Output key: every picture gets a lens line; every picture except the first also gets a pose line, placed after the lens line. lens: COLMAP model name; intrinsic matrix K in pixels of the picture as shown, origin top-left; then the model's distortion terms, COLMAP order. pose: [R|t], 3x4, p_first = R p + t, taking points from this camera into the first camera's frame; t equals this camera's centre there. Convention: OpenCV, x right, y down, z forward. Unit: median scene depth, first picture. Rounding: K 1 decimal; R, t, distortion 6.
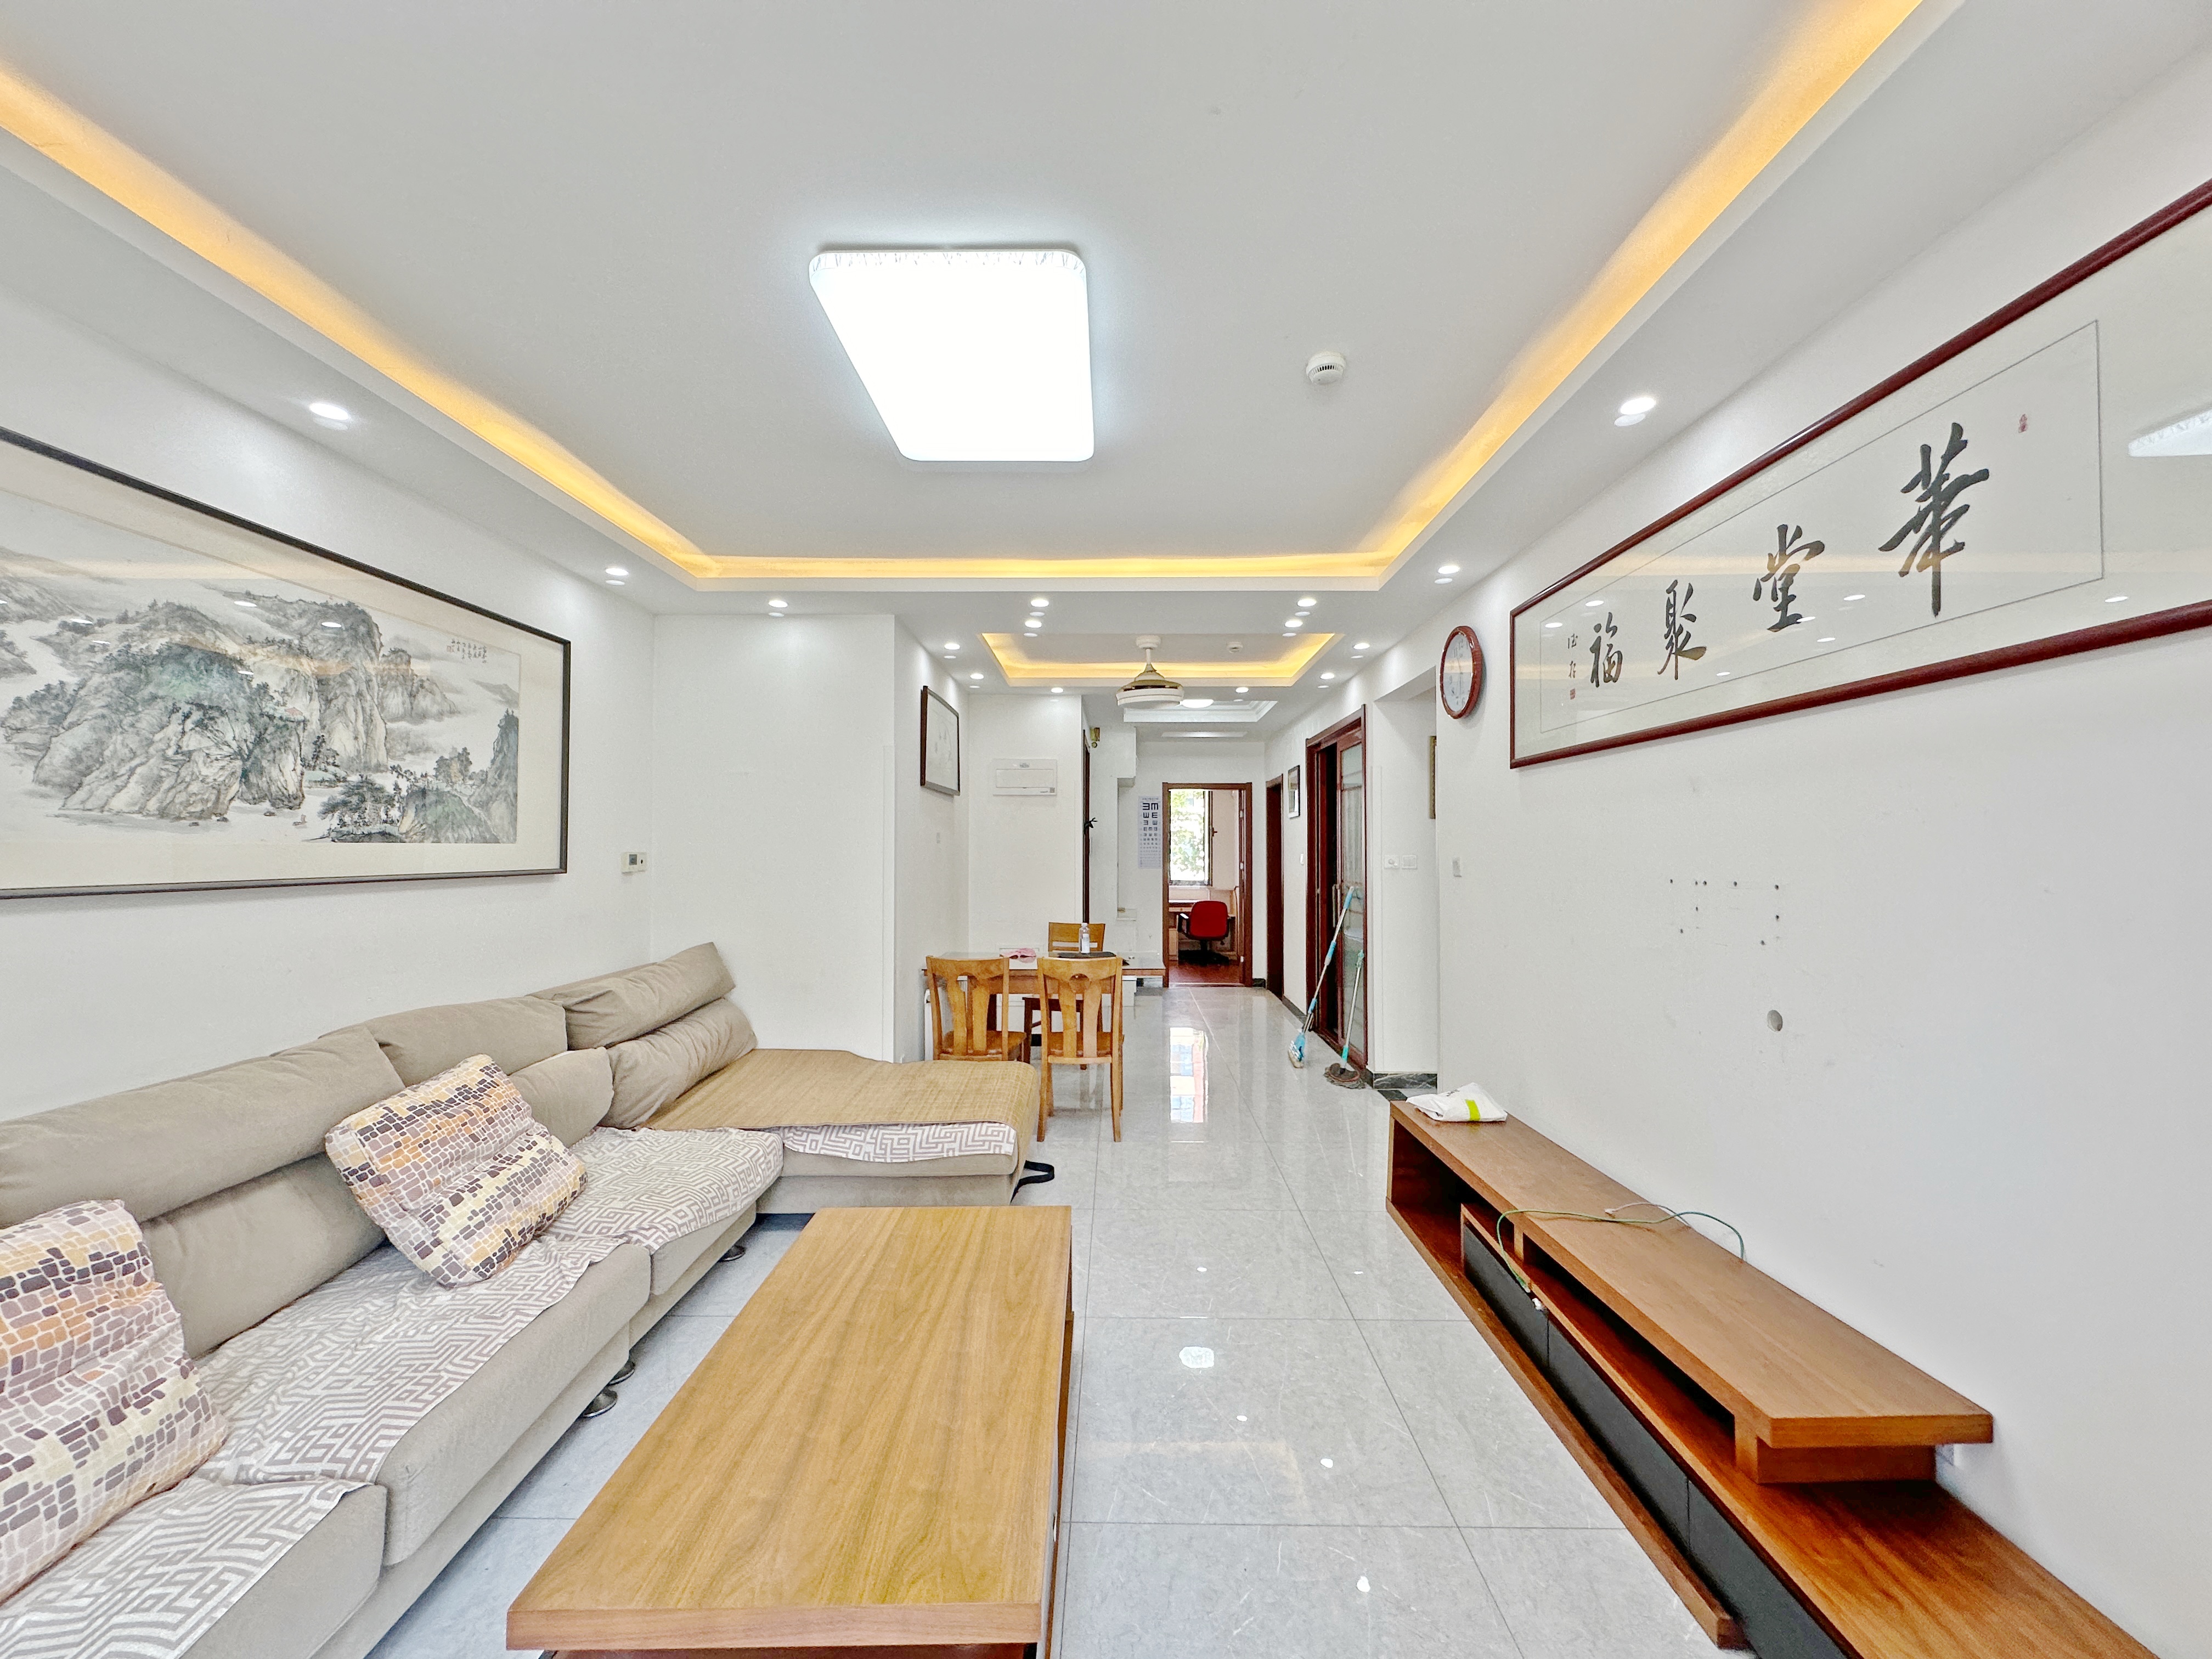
lens RADIAL K [[888.8, 0, 1106.0], [0, 888.8, 829.5], [0, 0, 1]] dist [0.000431, 0.000050]
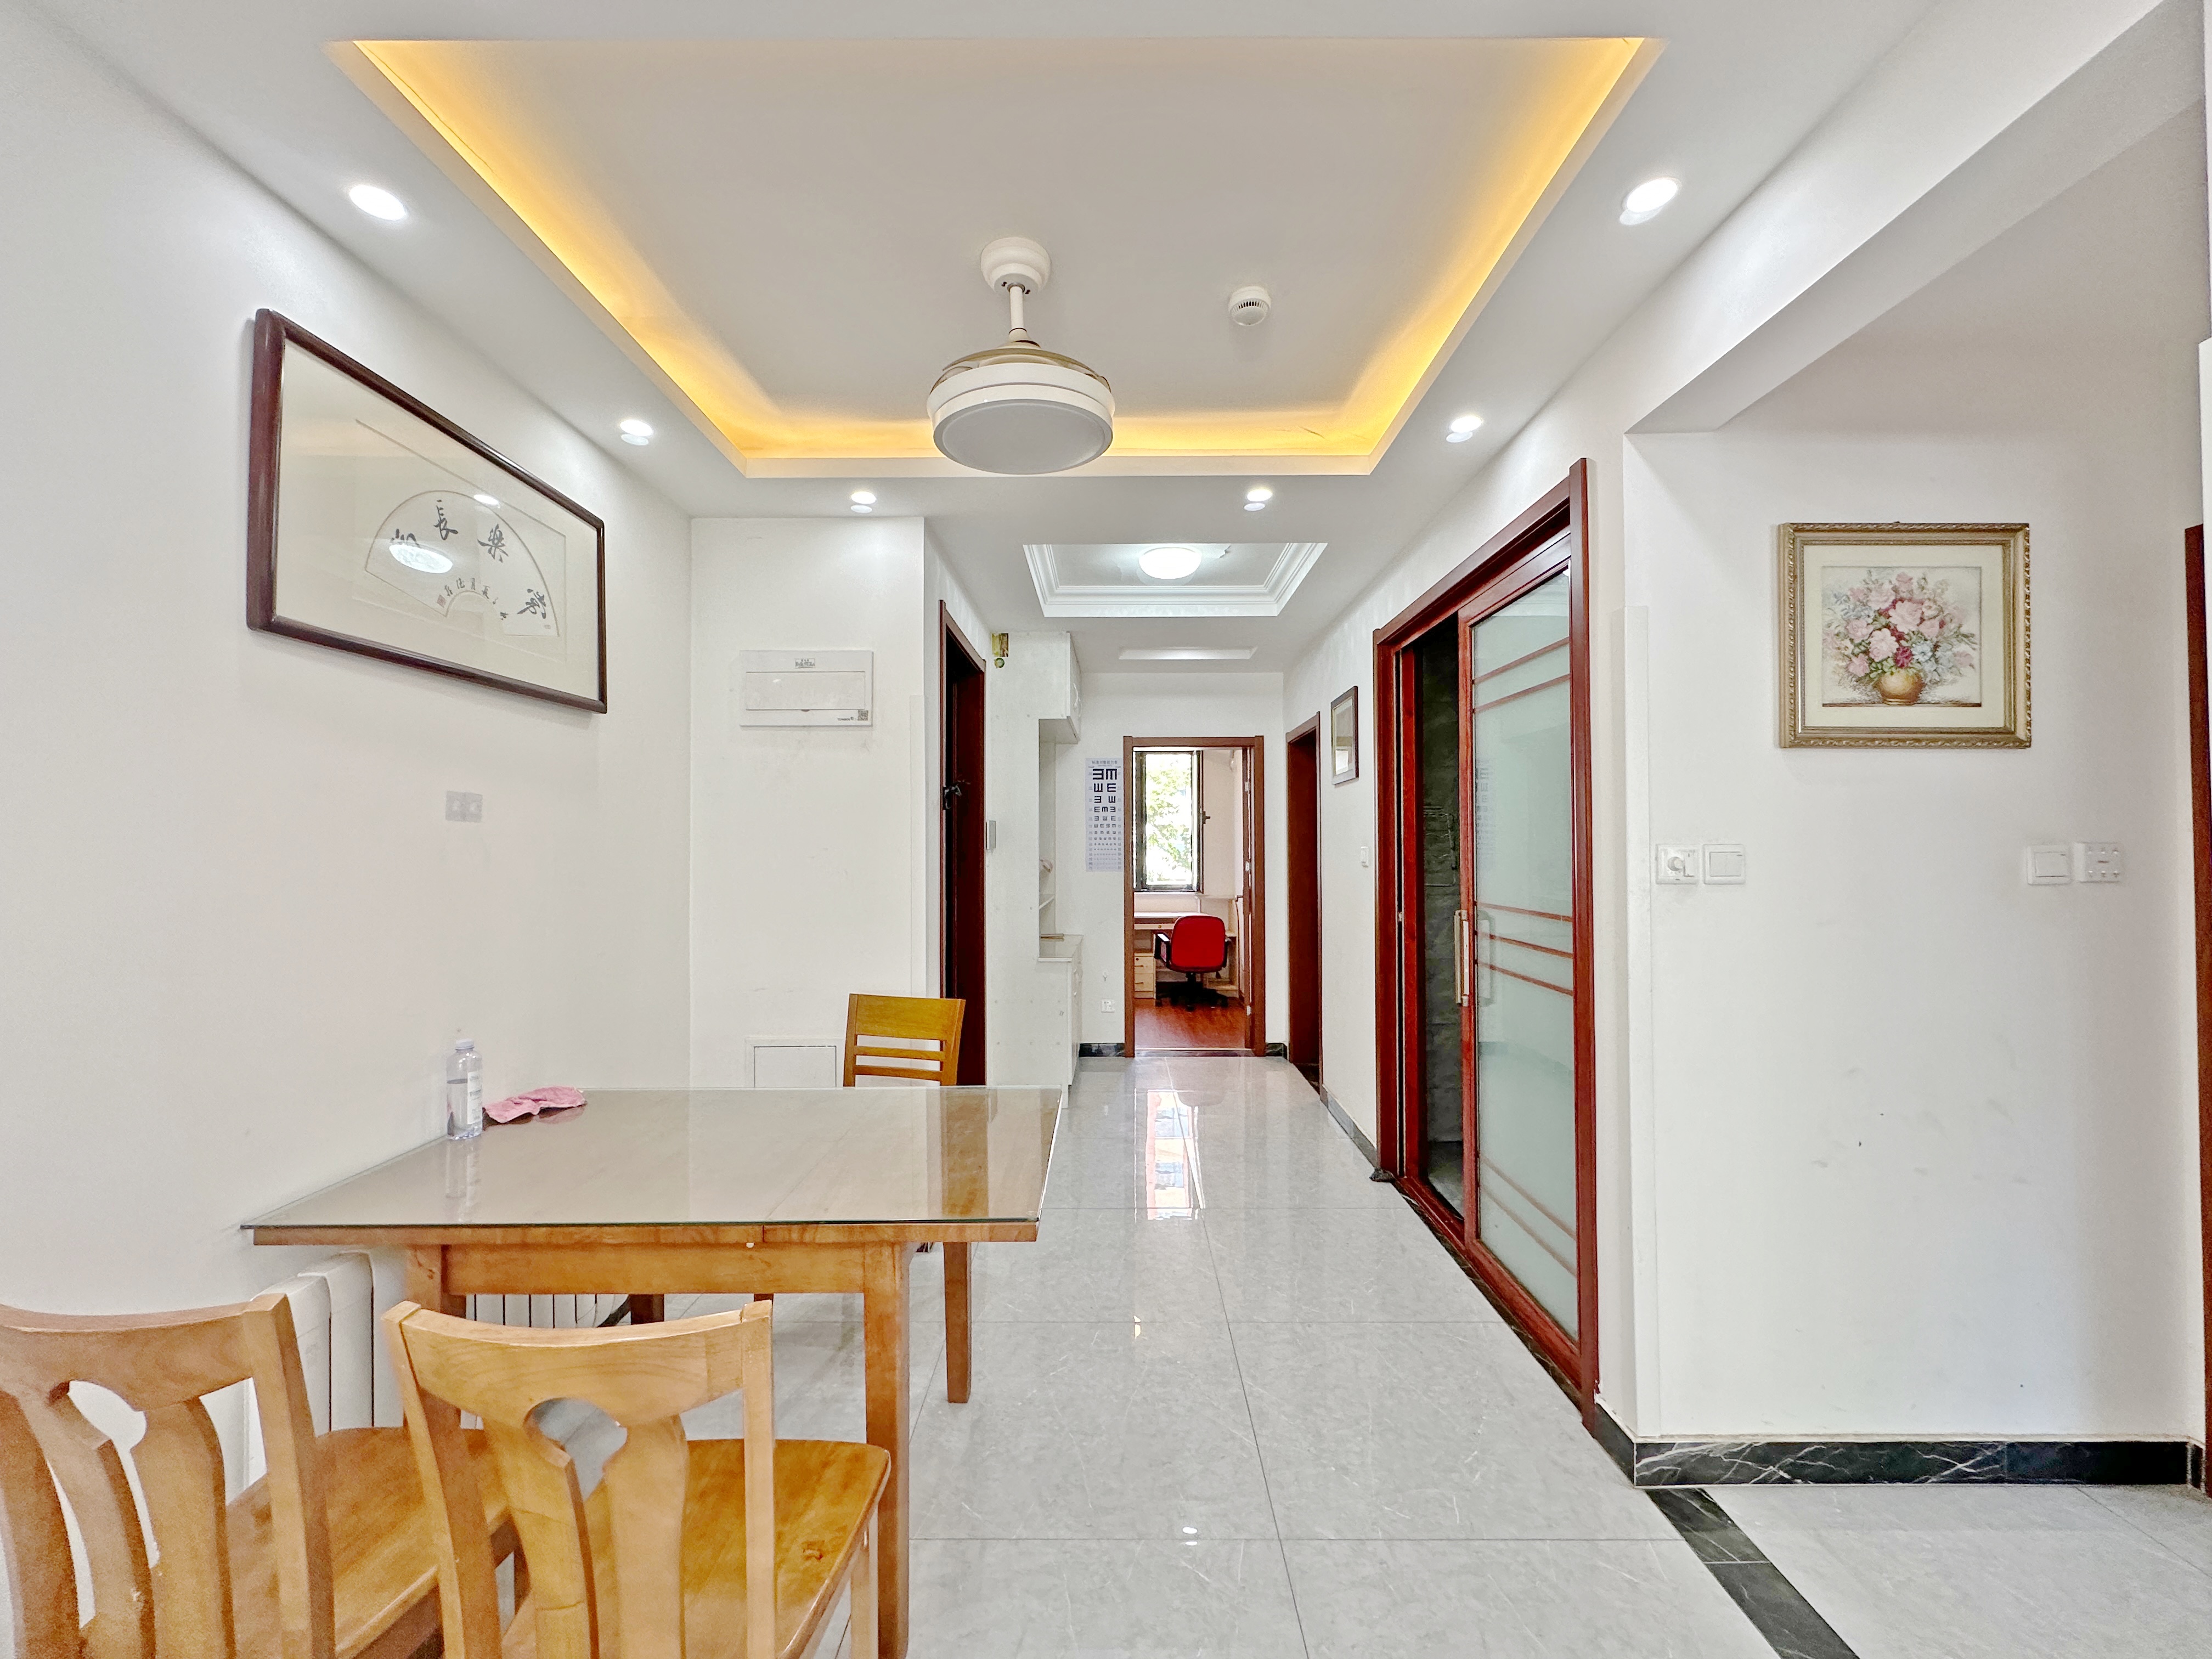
lens RADIAL K [[888.8, 0, 1106.0], [0, 888.8, 829.5], [0, 0, 1]] dist [0.000431, 0.000050]
pose [[0.999982, -0.003603, 0.004771, 0.047771], [0.003578, 0.999979, 0.005379, 0.010729], [-0.004790, -0.005362, 0.999974, 0.363253]]
